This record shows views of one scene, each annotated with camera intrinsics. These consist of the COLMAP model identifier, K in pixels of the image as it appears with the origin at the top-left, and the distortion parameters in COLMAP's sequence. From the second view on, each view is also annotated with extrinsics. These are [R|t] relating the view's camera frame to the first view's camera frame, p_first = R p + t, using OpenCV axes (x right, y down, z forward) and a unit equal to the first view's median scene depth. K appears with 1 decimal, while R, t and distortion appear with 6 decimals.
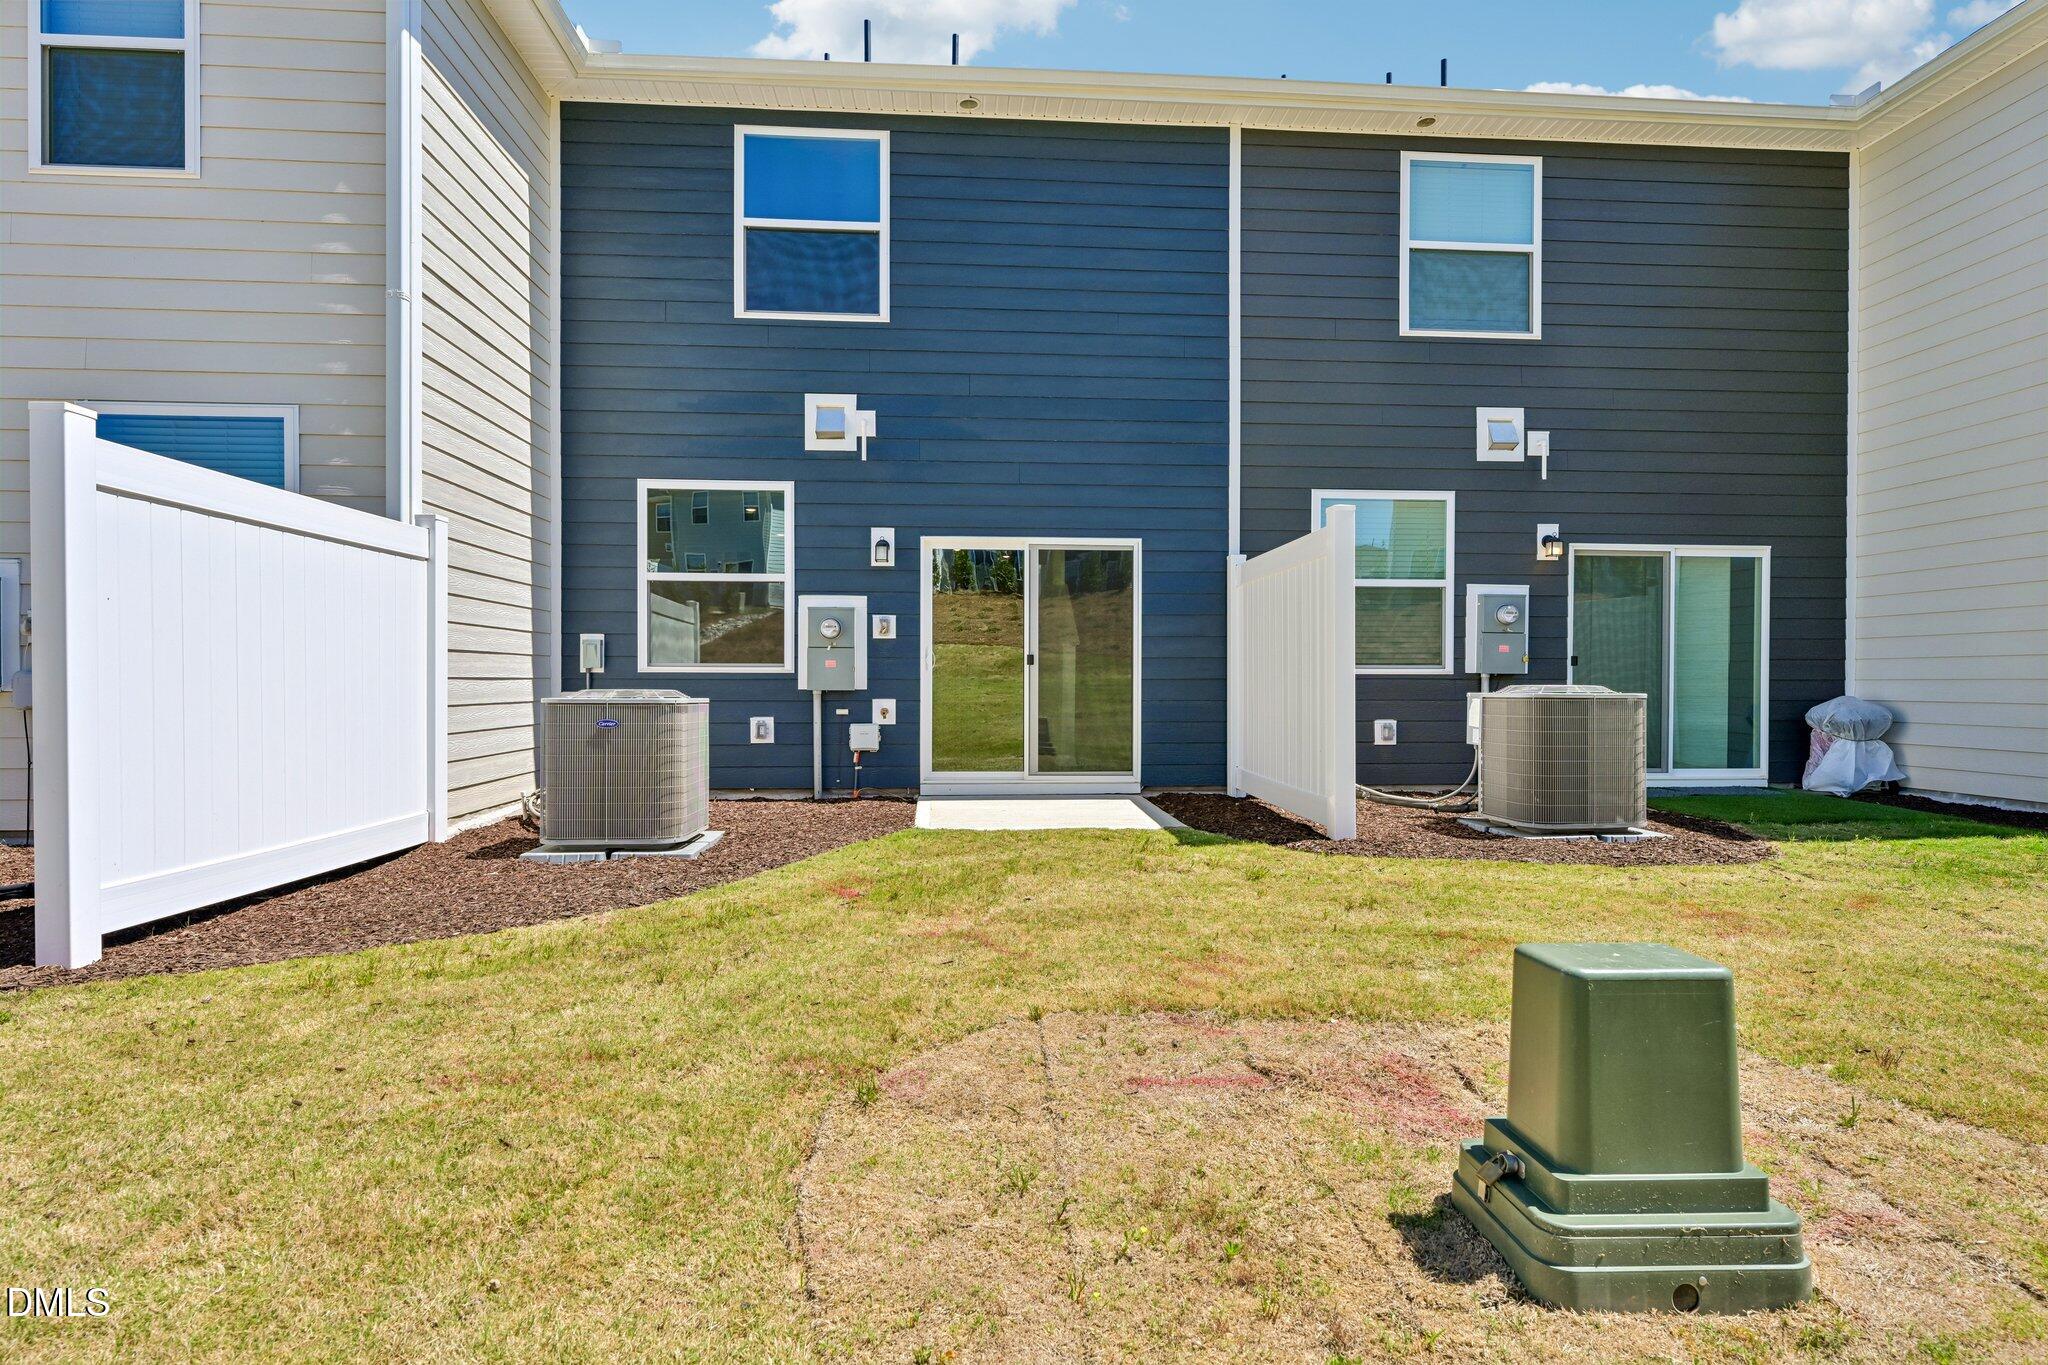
lens RADIAL K [[1047.4, 0, 1024.0], [0, 1047.4, 682.5], [0, 0, 1]] dist [0.000679, -0.001687]
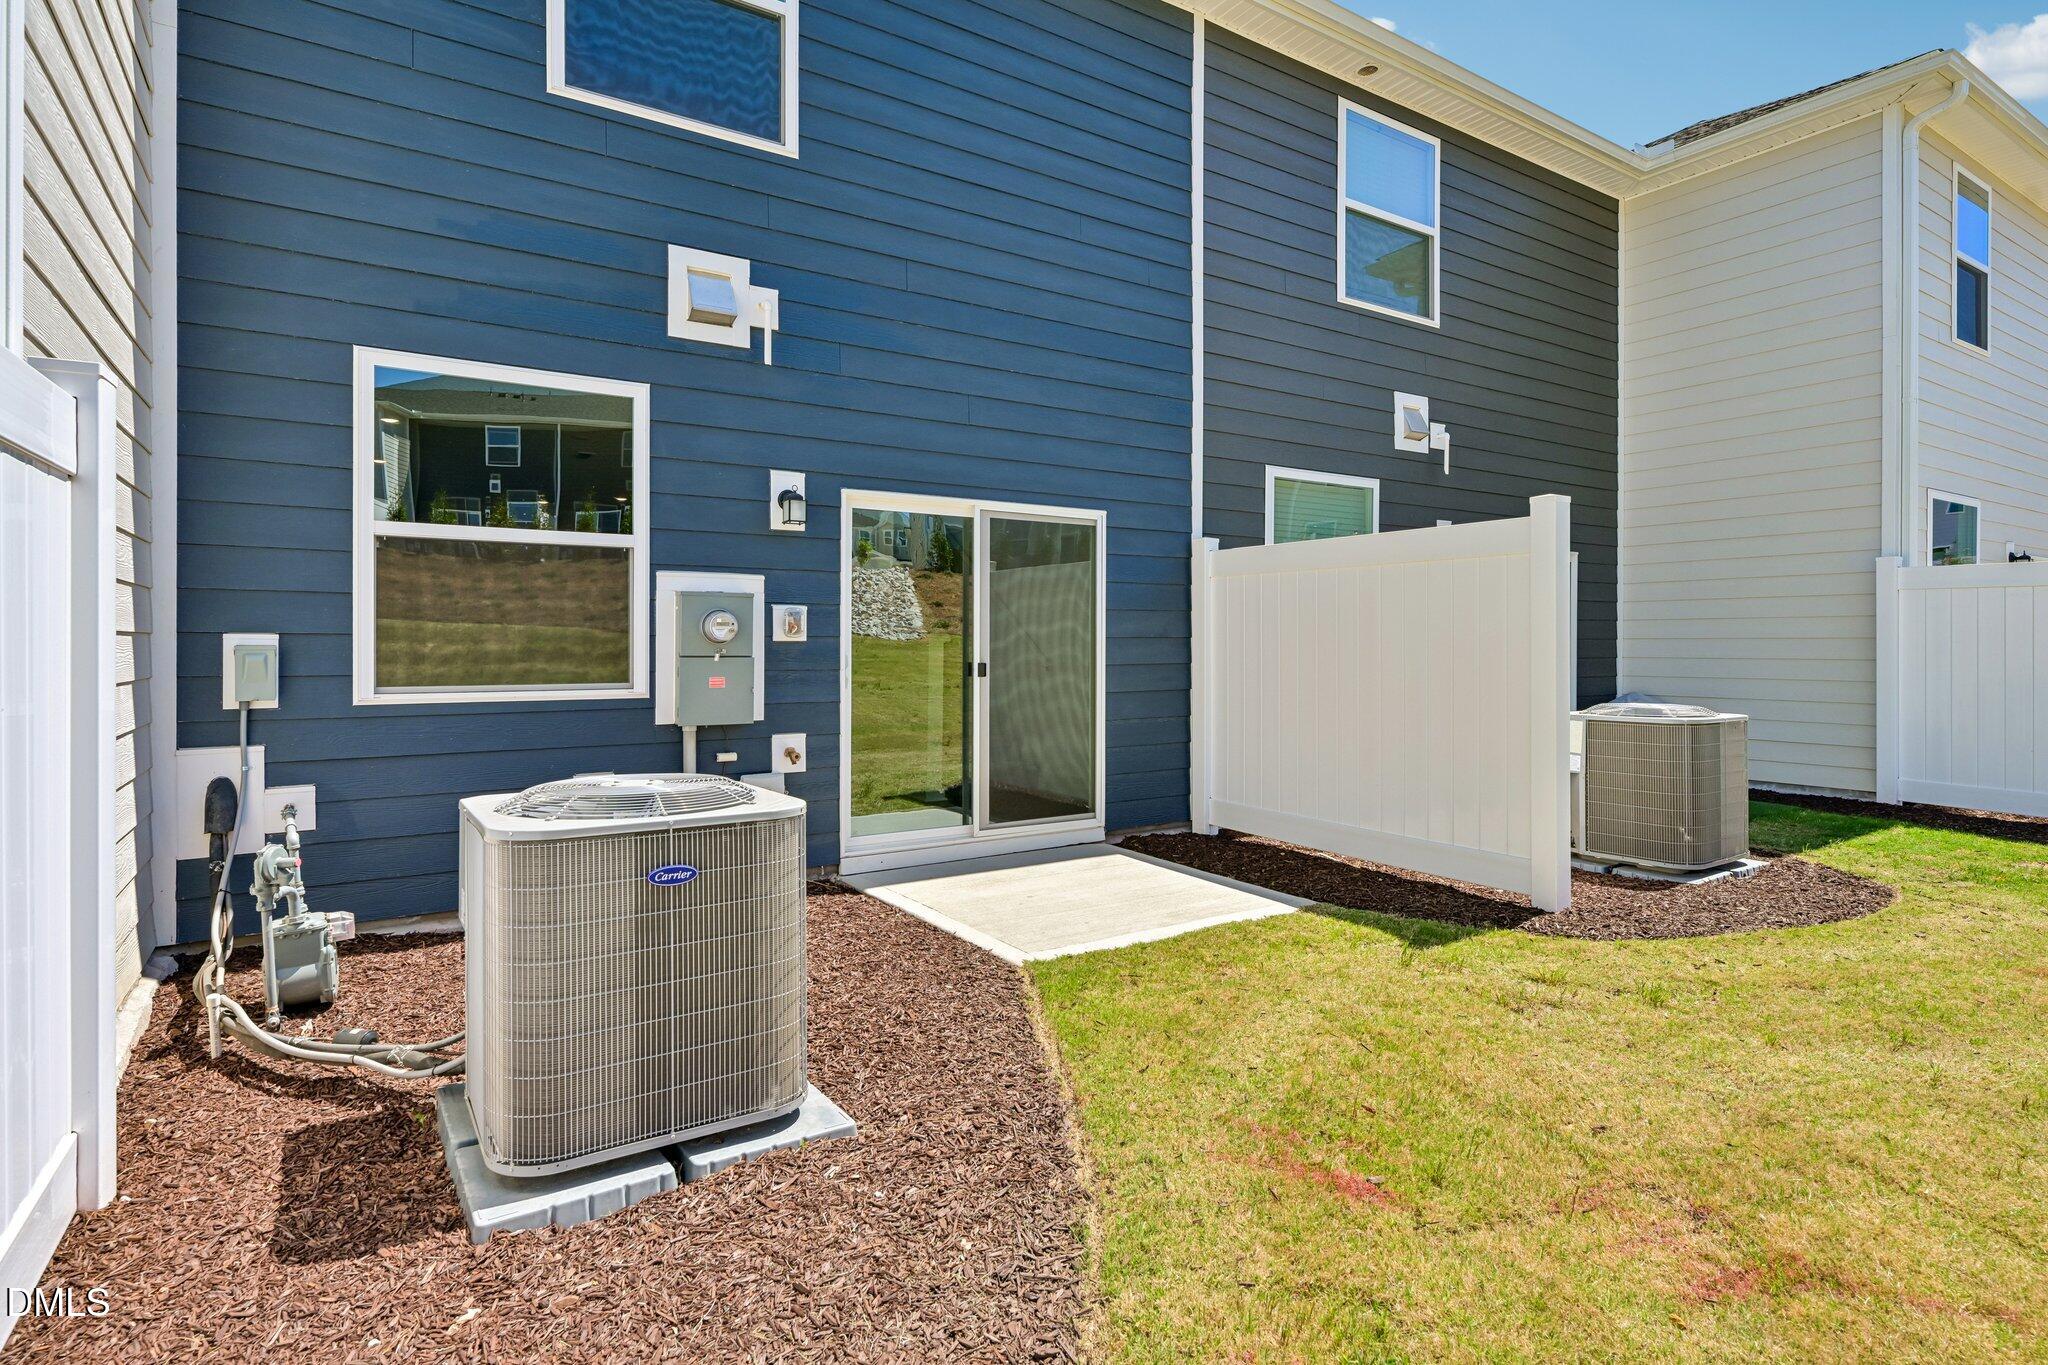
lens RADIAL K [[1055.9, 0, 1027.2], [0, 1055.9, 638.9], [0, 0, 1]] dist [-0.000407, 0.000214]
pose [[0.874325, 0.001069, 0.485340, -0.324168], [0.000561, 0.999995, -0.003214, -0.041266], [-0.485341, 0.003083, 0.874320, 0.353534]]
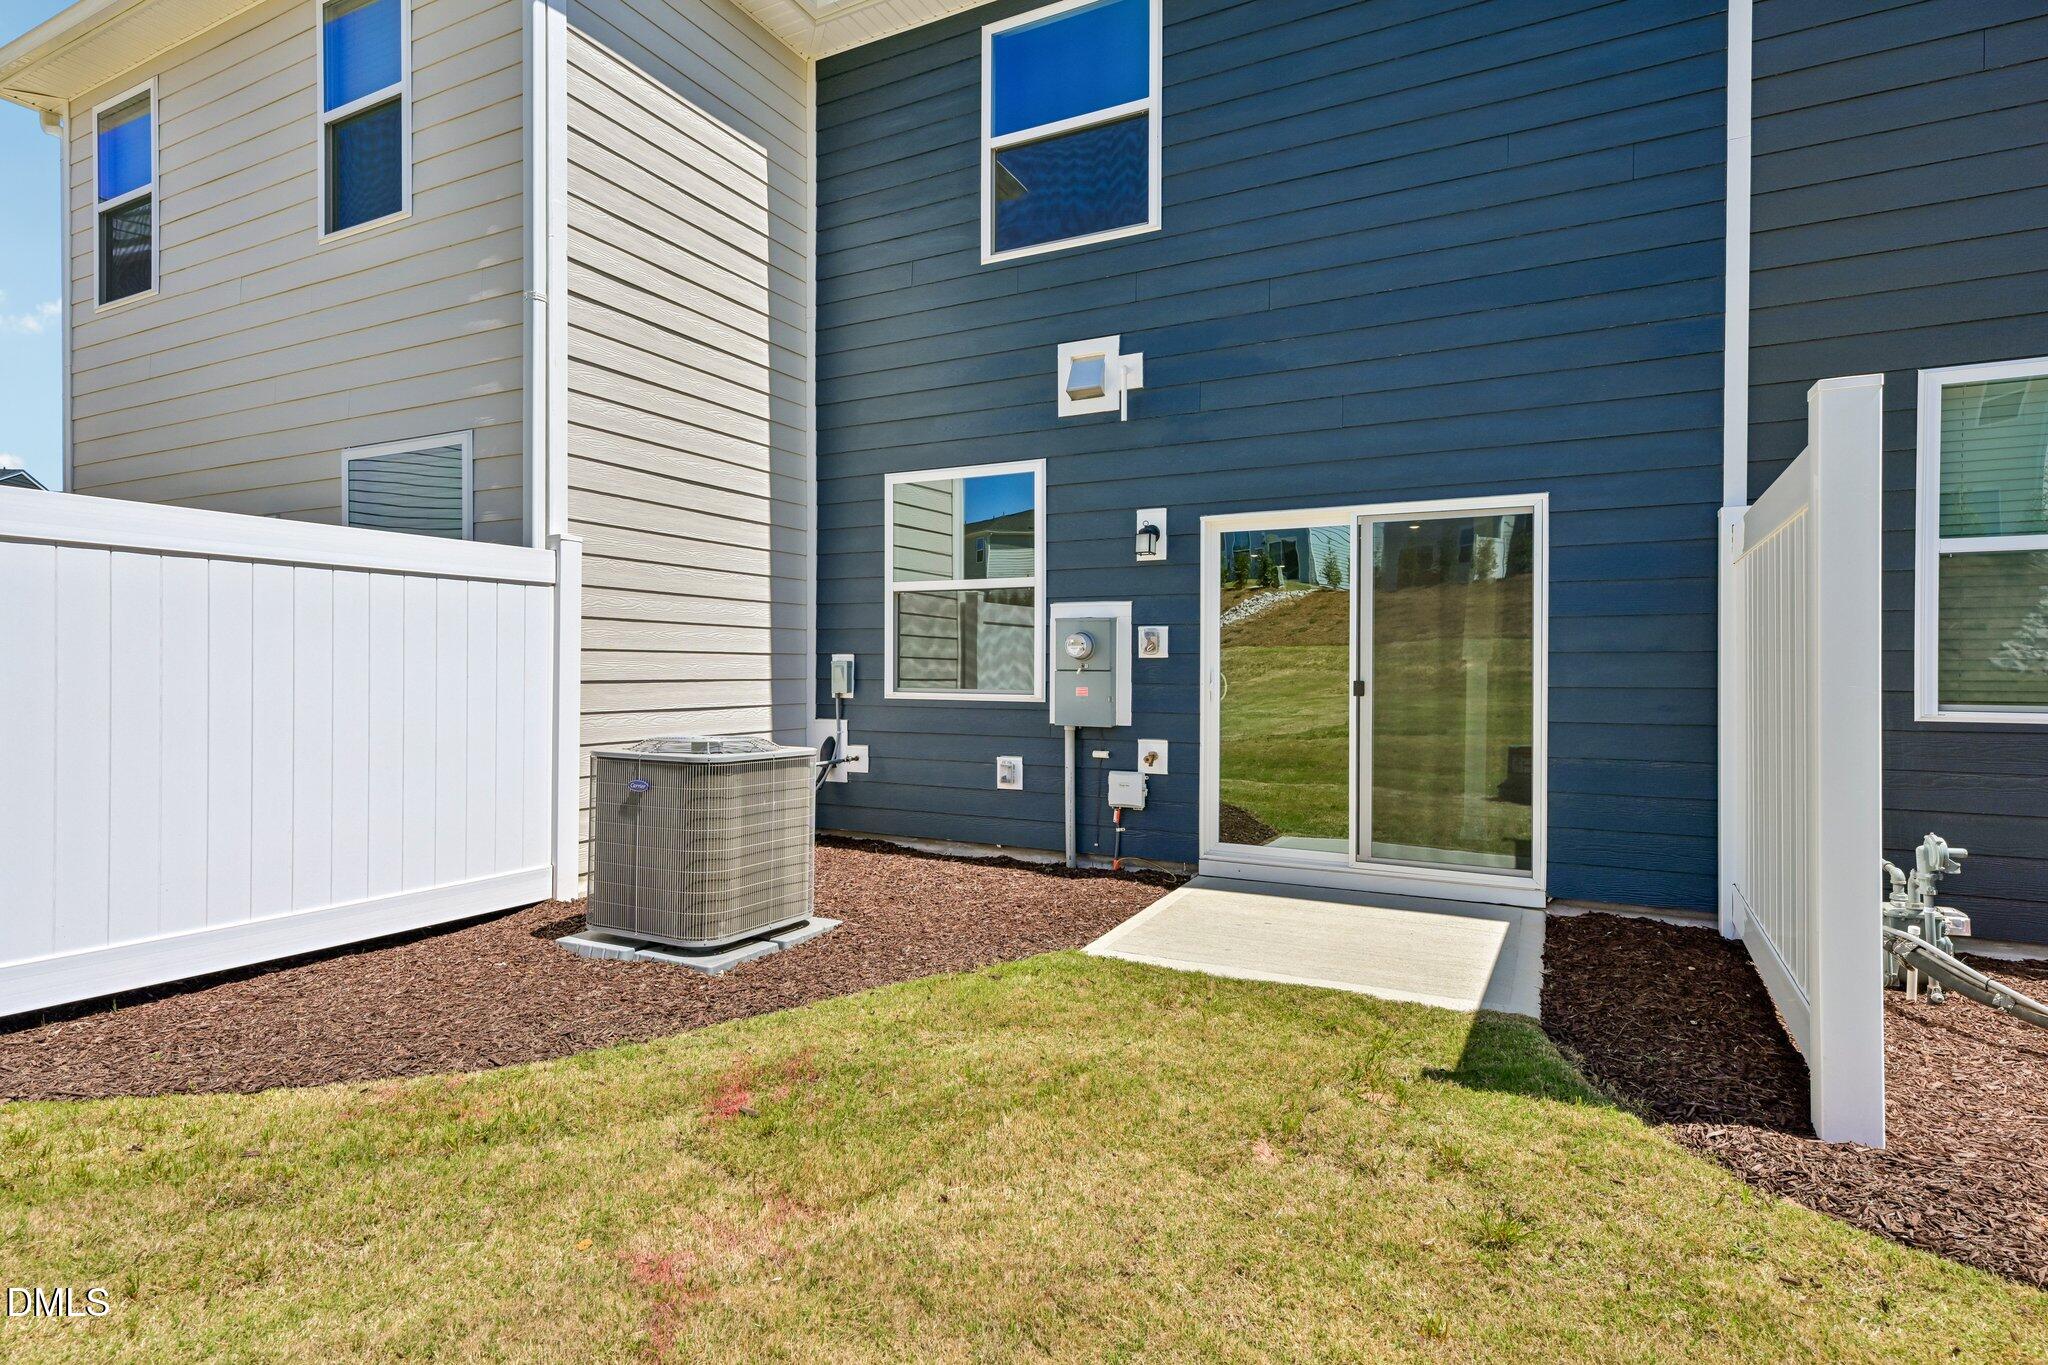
lens RADIAL K [[1052.9, 0, 1019.8], [0, 1052.9, 663.3], [0, 0, 1]] dist [0.015776, 0.000041]
pose [[0.848945, 0.000587, -0.528482, 0.180971], [-0.003865, 0.999980, -0.005097, -0.034020], [0.528468, 0.006370, 0.848929, 0.317863]]
